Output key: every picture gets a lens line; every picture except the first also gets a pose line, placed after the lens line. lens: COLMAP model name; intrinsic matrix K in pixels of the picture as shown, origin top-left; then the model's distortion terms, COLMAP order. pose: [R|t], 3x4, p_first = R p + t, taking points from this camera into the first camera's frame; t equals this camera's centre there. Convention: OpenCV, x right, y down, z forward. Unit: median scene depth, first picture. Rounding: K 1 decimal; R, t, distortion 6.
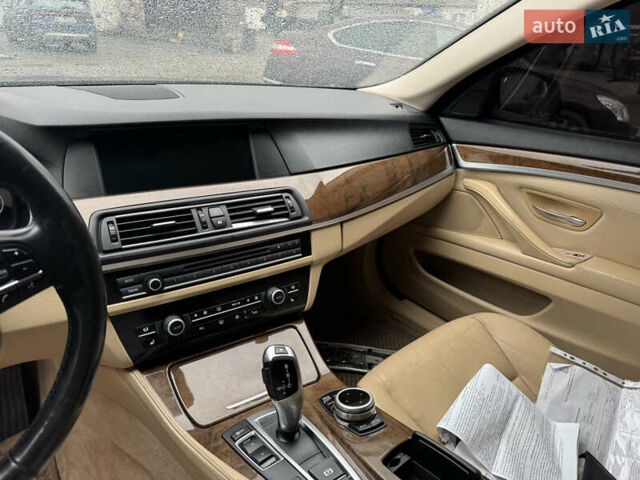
lens RADIAL K [[486.6, 0, 320.0], [0, 486.6, 240.0], [0, 0, 1]] dist [0.108301, -0.092456]
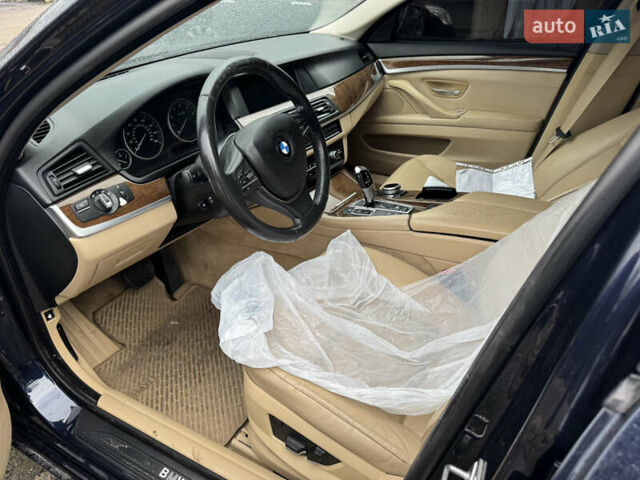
lens RADIAL K [[486.6, 0, 320.0], [0, 486.6, 240.0], [0, 0, 1]] dist [0.108301, -0.092456]
pose [[0.939156, -0.247981, 0.237680, -0.469923], [0.216356, 0.964503, 0.151409, 0.094082], [-0.266790, -0.090773, 0.959470, -0.585994]]
